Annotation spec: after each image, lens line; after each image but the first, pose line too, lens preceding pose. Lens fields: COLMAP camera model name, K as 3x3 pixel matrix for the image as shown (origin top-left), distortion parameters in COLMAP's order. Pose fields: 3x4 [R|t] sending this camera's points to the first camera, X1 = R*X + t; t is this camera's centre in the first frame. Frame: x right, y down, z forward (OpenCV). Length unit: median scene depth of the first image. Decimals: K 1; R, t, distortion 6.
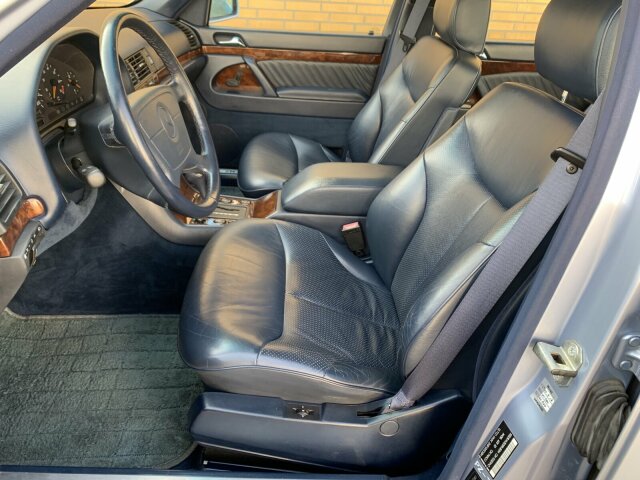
lens RADIAL K [[506.3, 0, 320.0], [0, 506.3, 240.0], [0, 0, 1]] dist [0.021884, -0.030577]
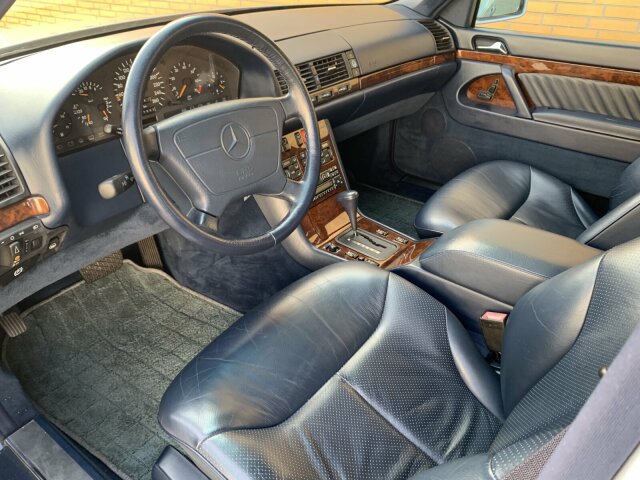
lens RADIAL K [[506.3, 0, 320.0], [0, 506.3, 240.0], [0, 0, 1]] dist [0.021884, -0.030577]
pose [[0.774283, 0.280697, -0.567182, 0.169072], [-0.274538, 0.956509, 0.098592, -0.091799], [0.570189, 0.079375, 0.817670, 0.181245]]
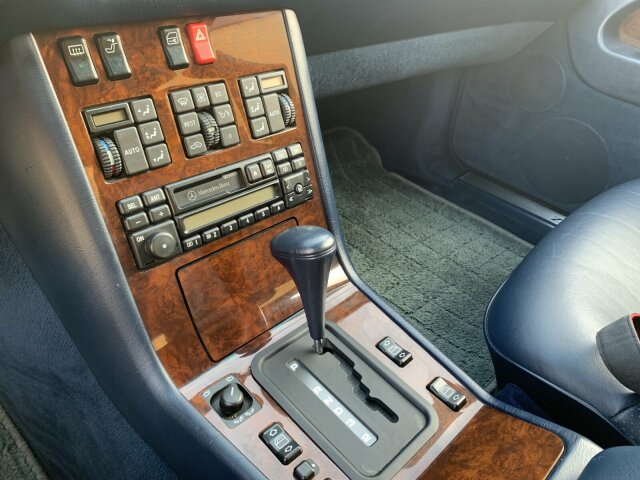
lens RADIAL K [[485.3, 0, 320.0], [0, 485.3, 240.0], [0, 0, 1]] dist [0.011984, -0.010148]
pose [[0.676579, 0.429534, -0.598115, -0.052368], [-0.394369, 0.897304, 0.198291, -0.134243], [0.621864, 0.101718, 0.776491, 0.557920]]
